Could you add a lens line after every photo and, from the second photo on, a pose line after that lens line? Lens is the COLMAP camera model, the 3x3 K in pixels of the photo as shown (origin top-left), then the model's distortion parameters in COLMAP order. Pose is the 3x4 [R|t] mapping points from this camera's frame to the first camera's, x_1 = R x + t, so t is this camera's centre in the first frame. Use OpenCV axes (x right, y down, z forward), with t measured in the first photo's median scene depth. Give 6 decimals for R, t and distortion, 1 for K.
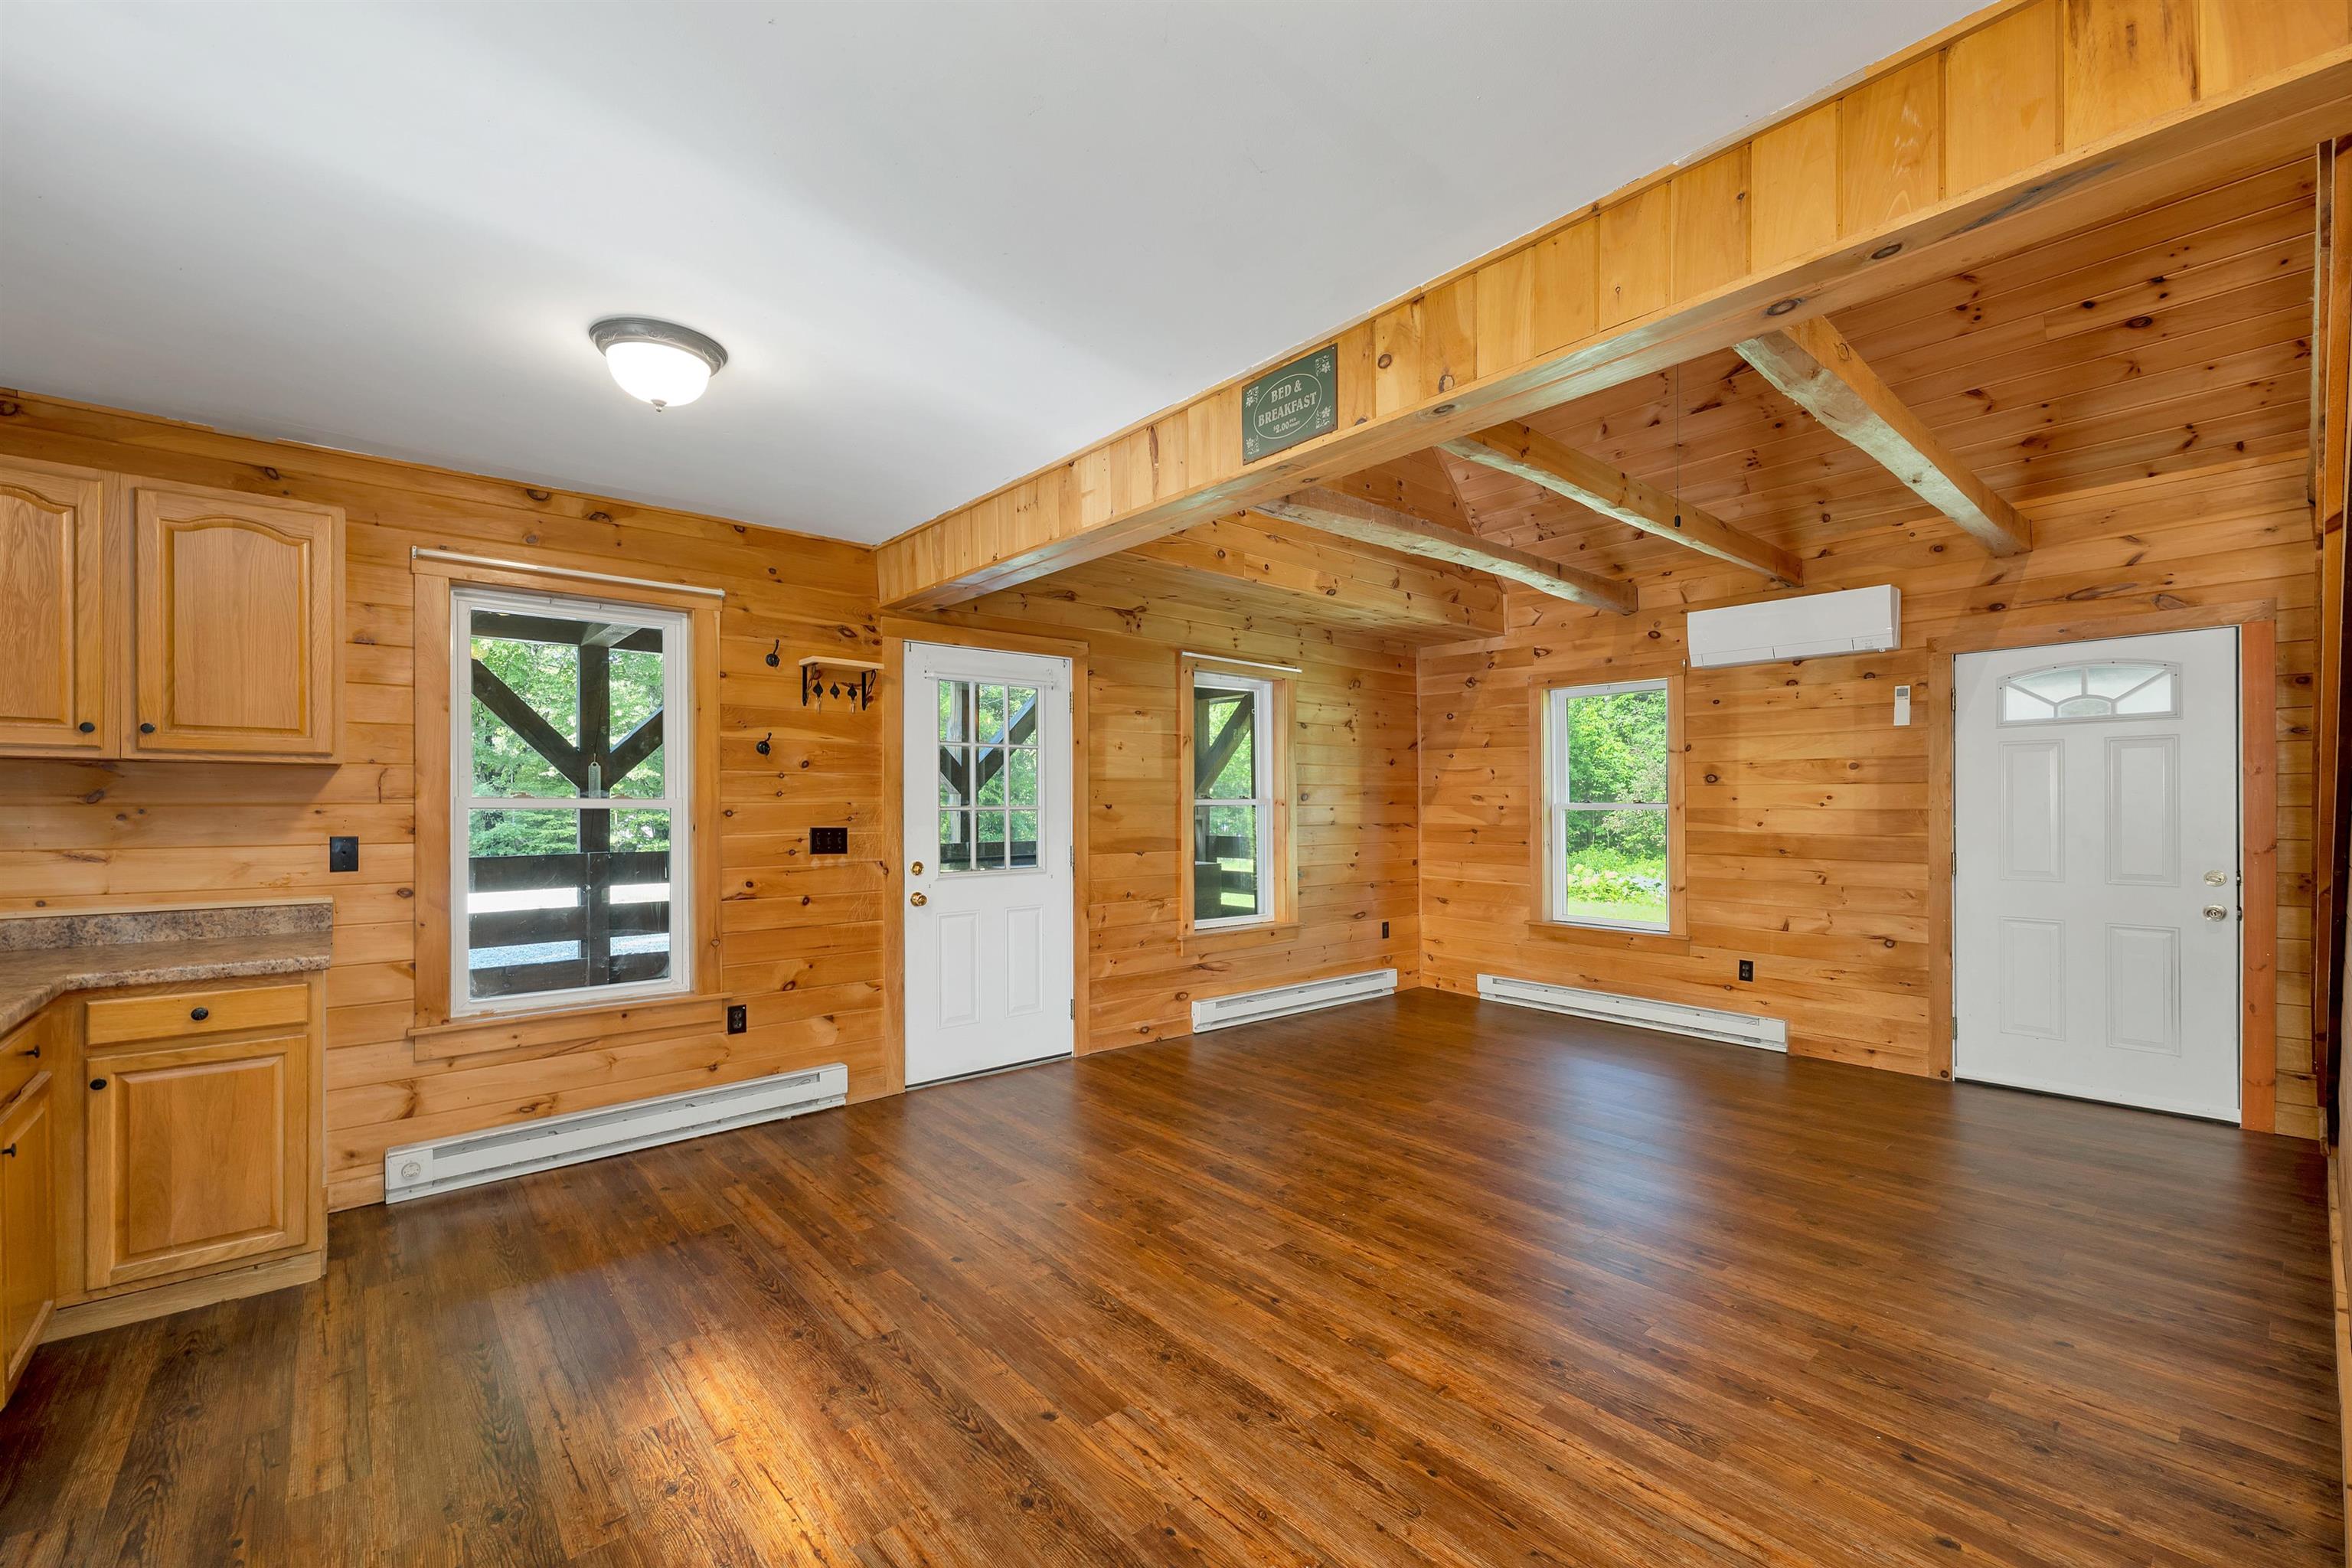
lens RADIAL K [[969.6, 0, 1175.1], [0, 969.6, 809.6], [0, 0, 1]] dist [0.000539, -0.000204]
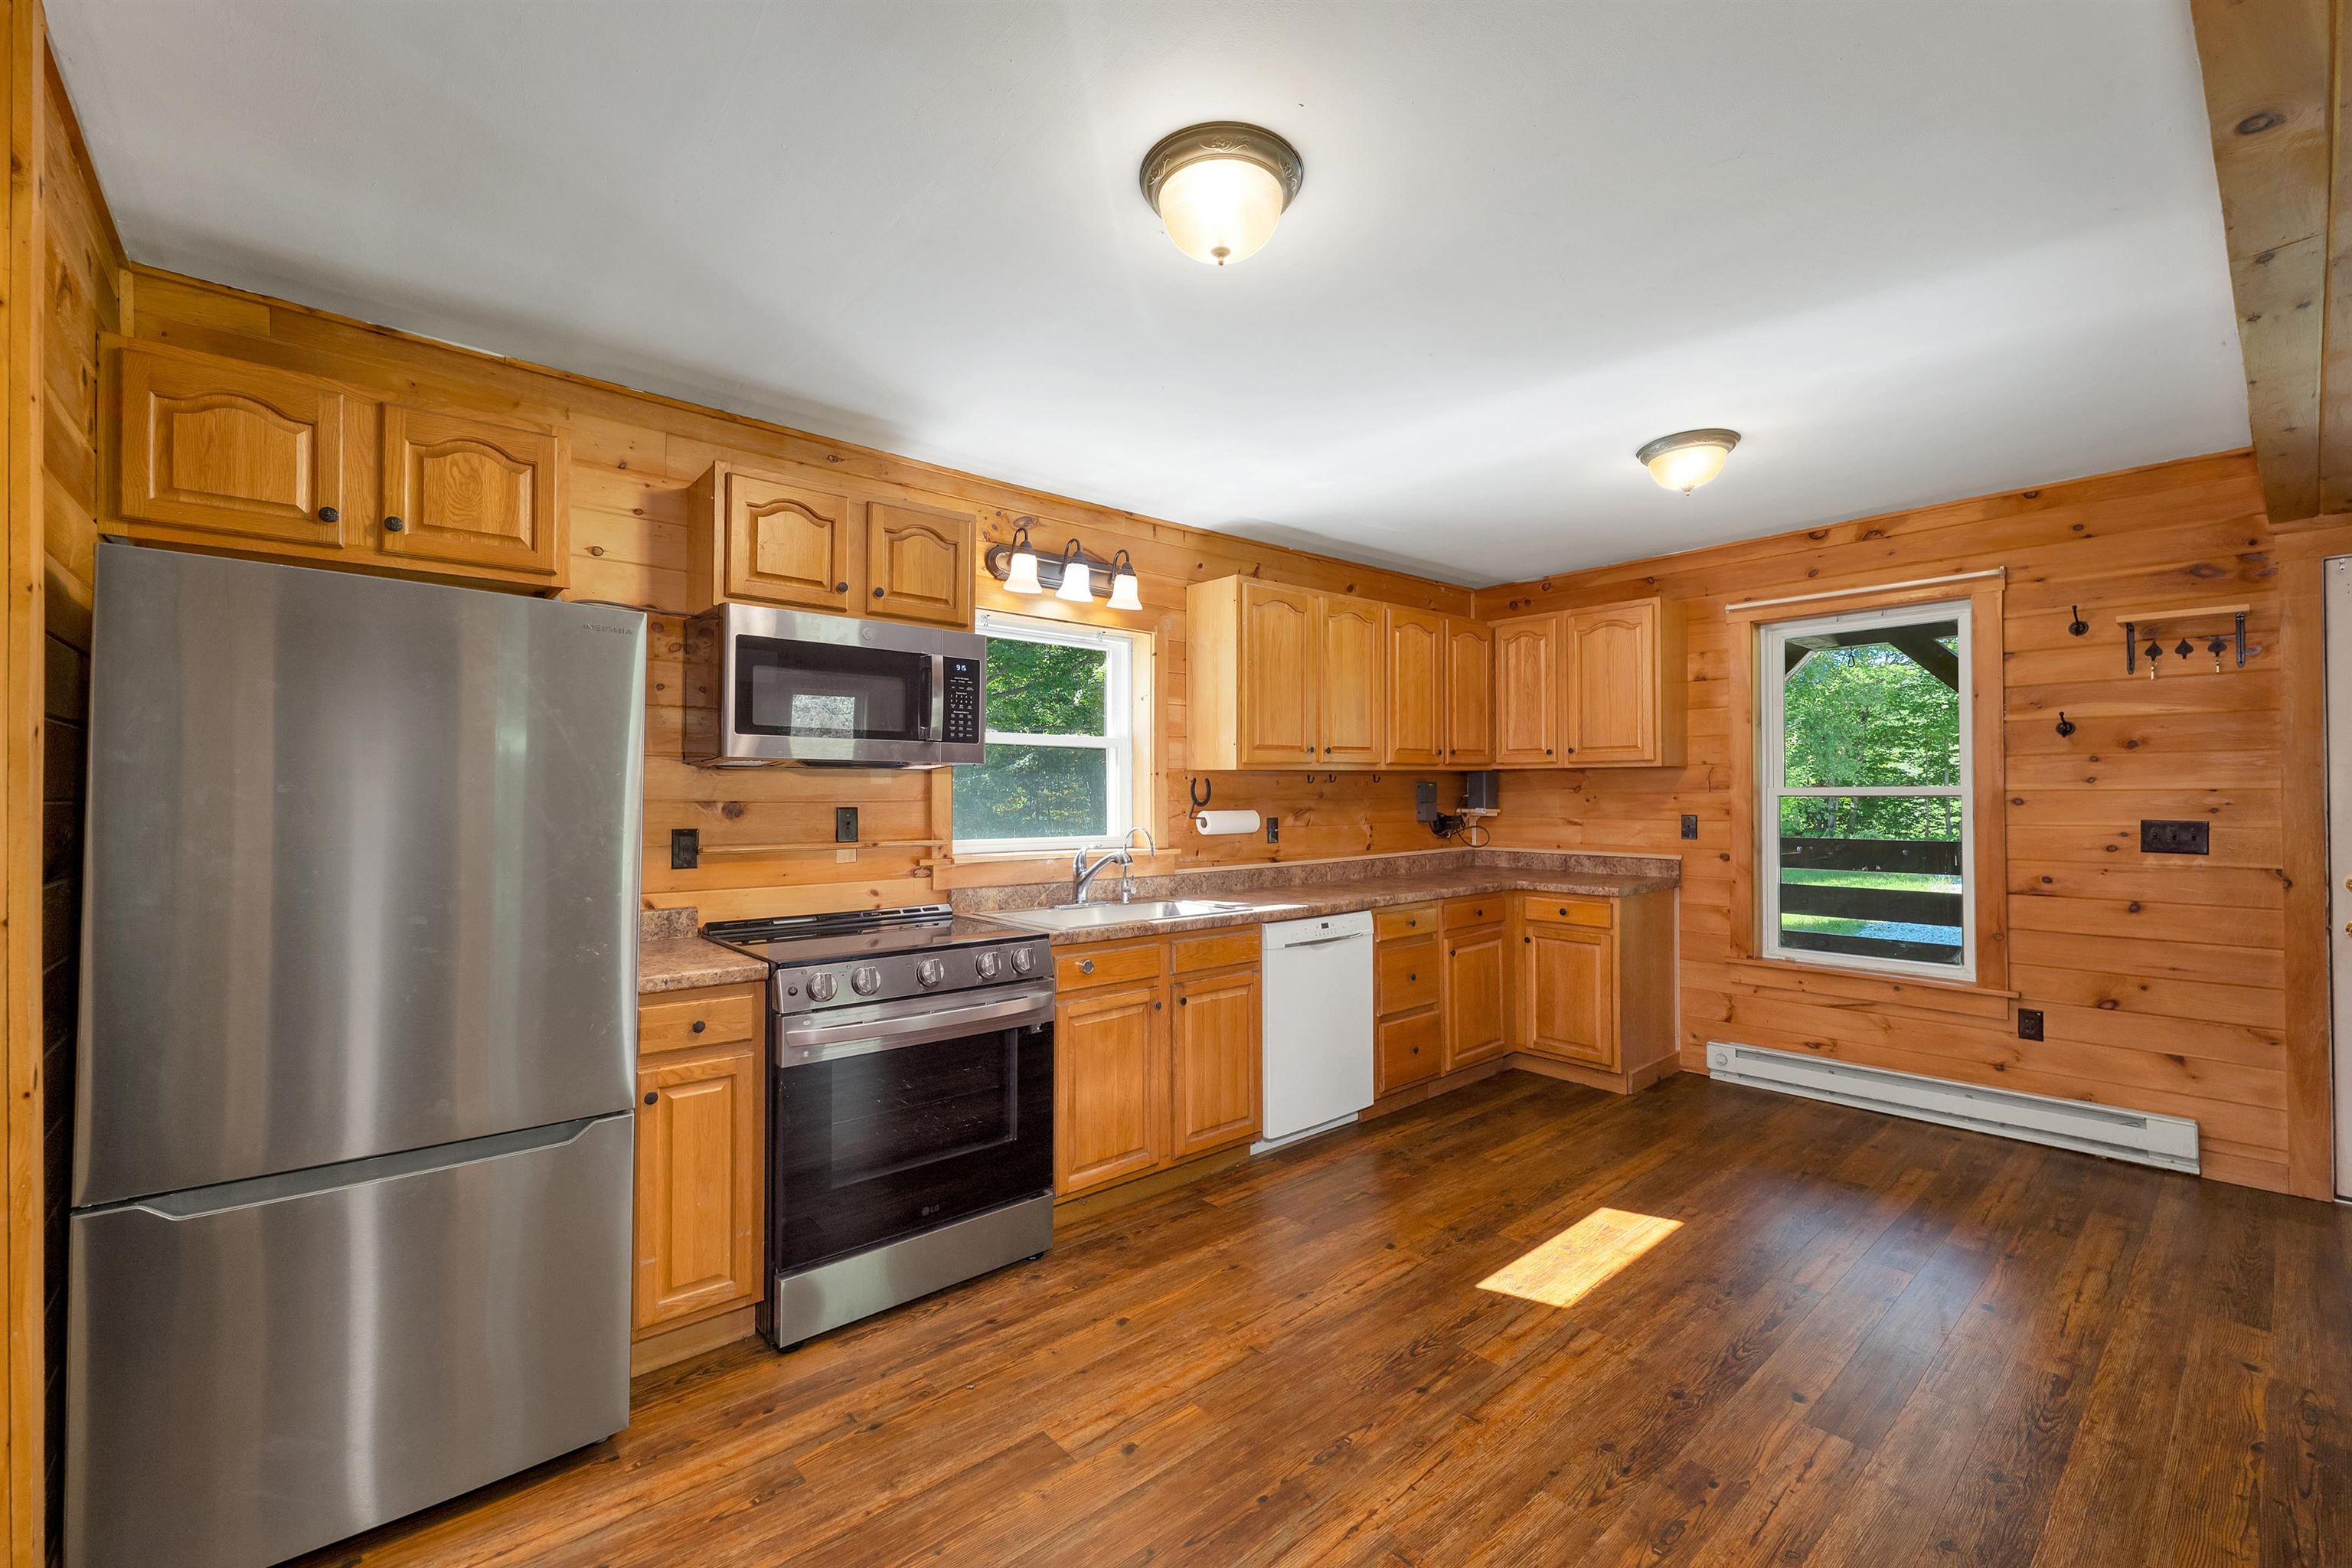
lens RADIAL K [[960.1, 0, 1184.8], [0, 960.1, 777.6], [0, 0, 1]] dist [0.004052, 0.000087]
pose [[0.008014, -0.017657, -0.999812, 0.525703], [-0.002435, 0.999841, -0.017677, -0.001083], [0.999965, 0.002576, 0.007970, 0.208894]]
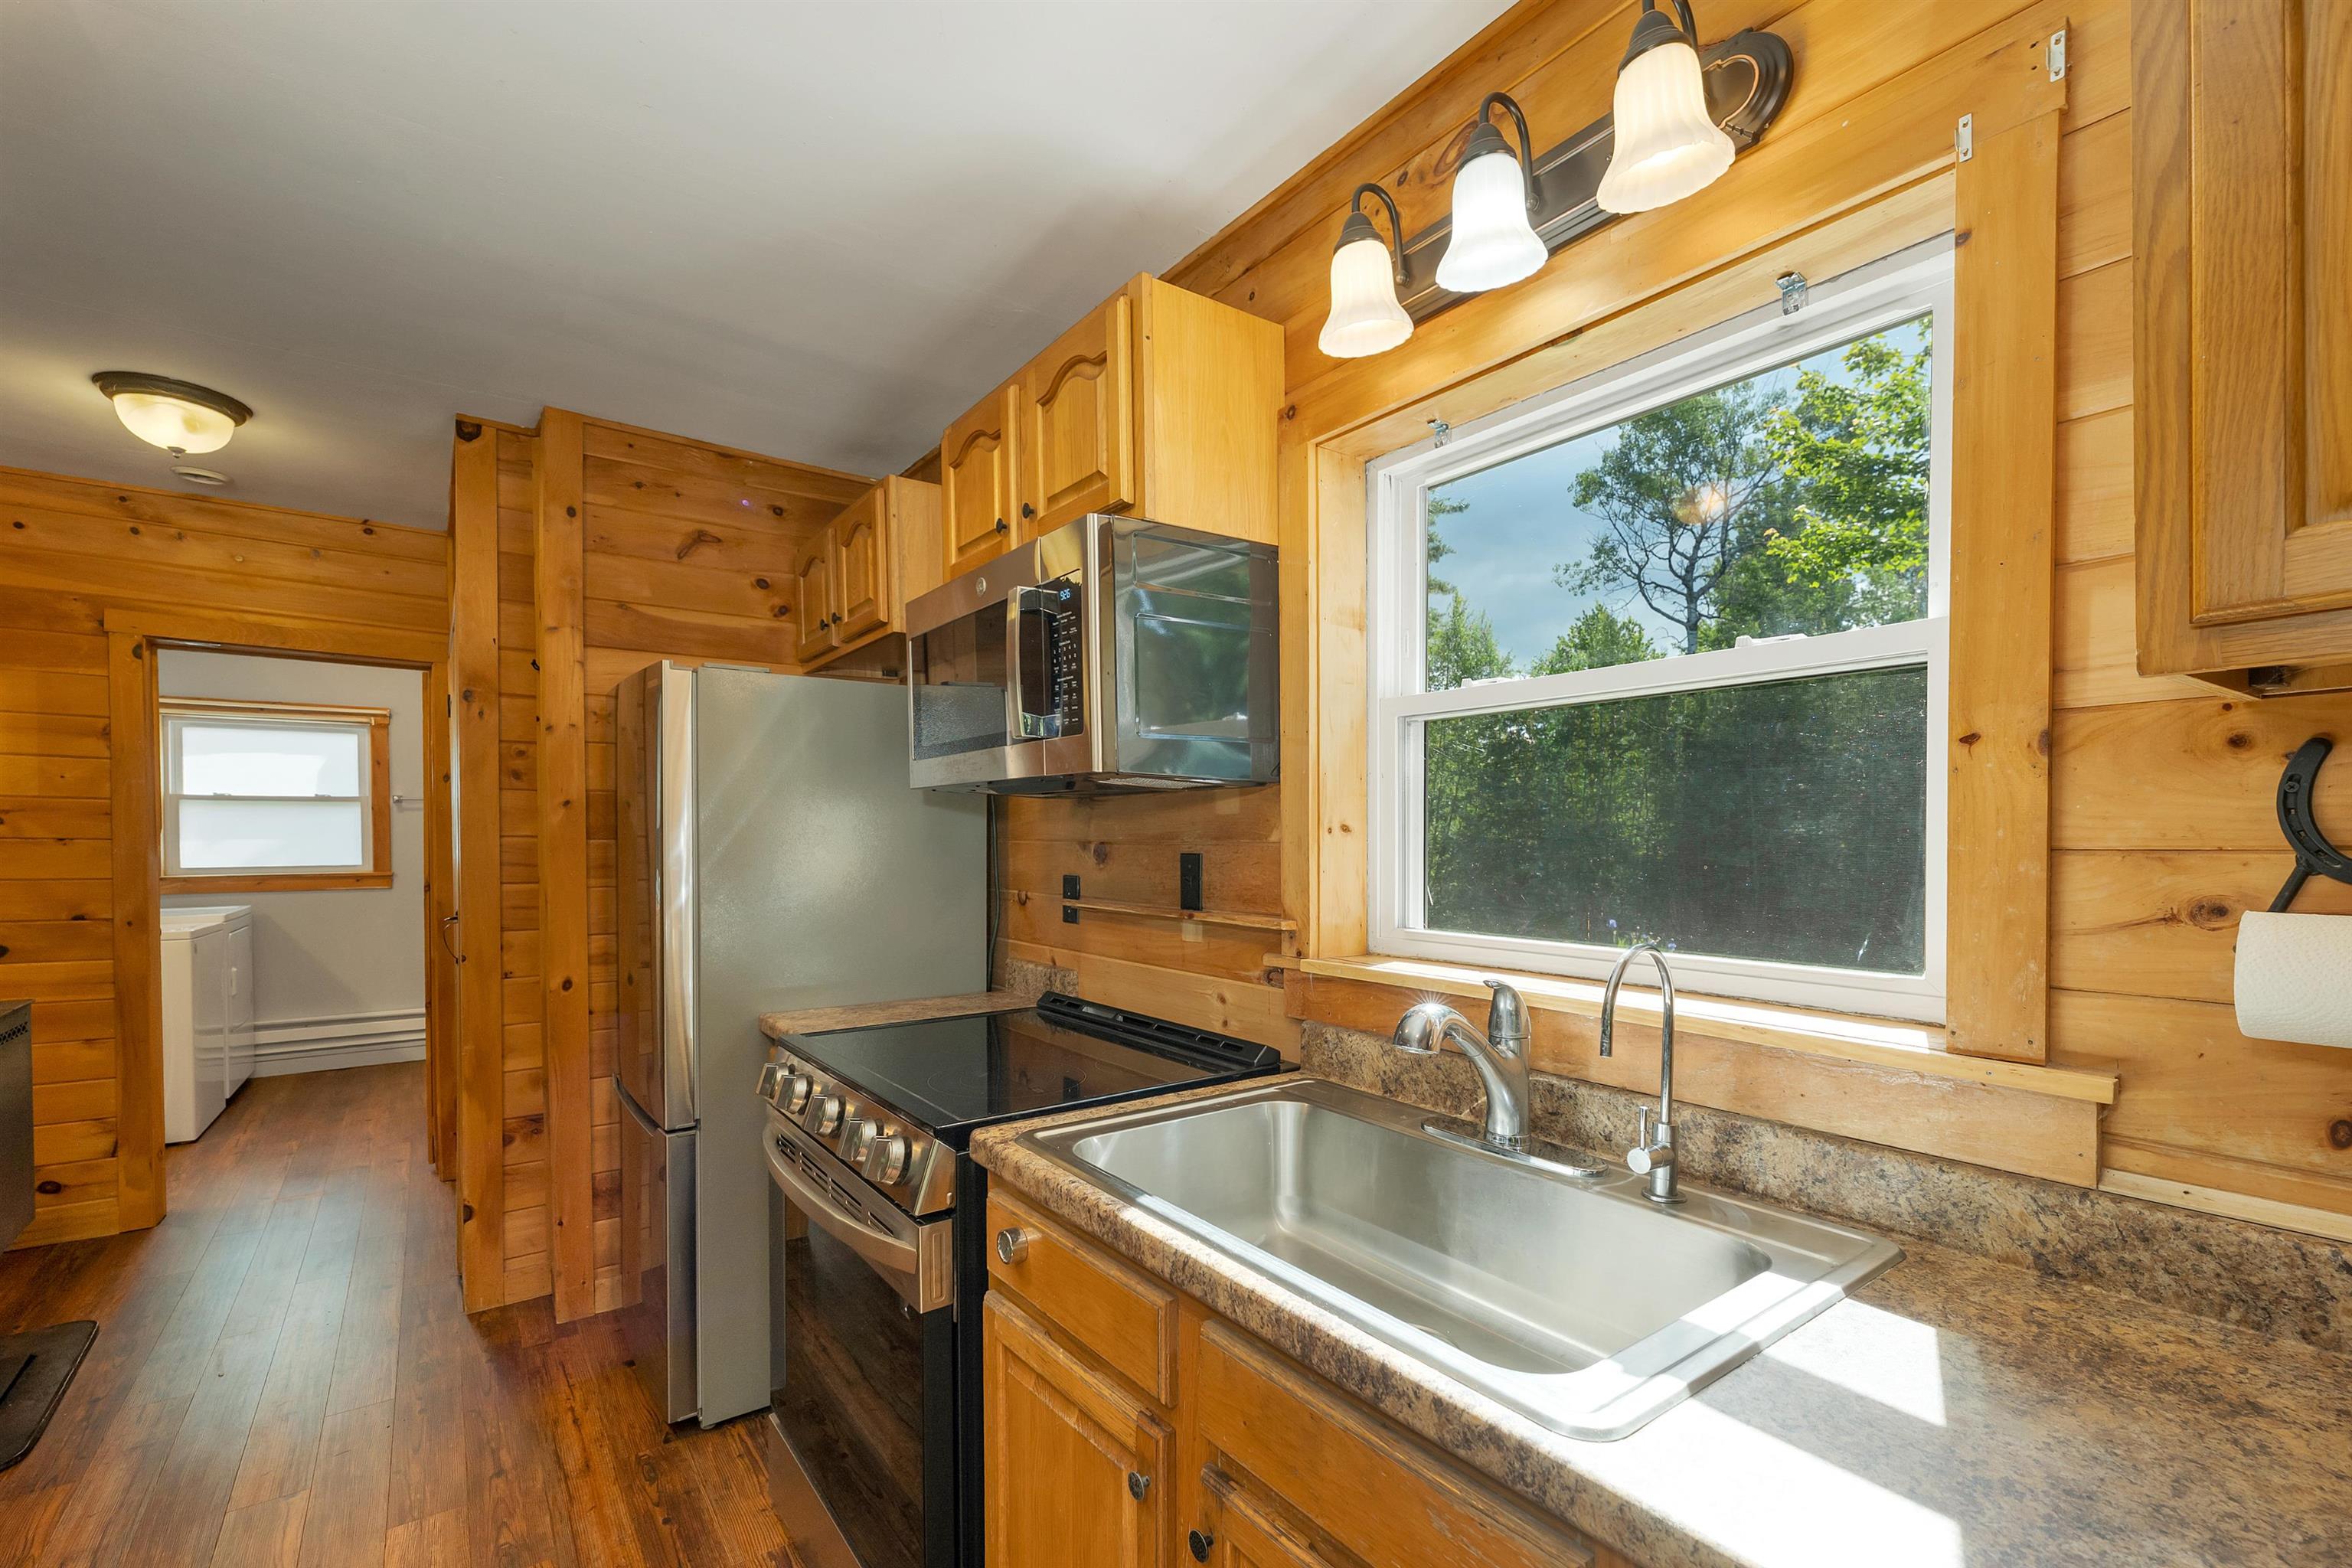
lens RADIAL K [[1010.8, 0, 1165.2], [0, 1010.8, 851.0], [0, 0, 1]] dist [0.000627, -0.000136]
pose [[-0.996624, 0.003855, 0.082008, -0.385505], [0.005210, 0.999853, 0.016318, 0.000695], [-0.081933, 0.016690, -0.996498, 0.483317]]
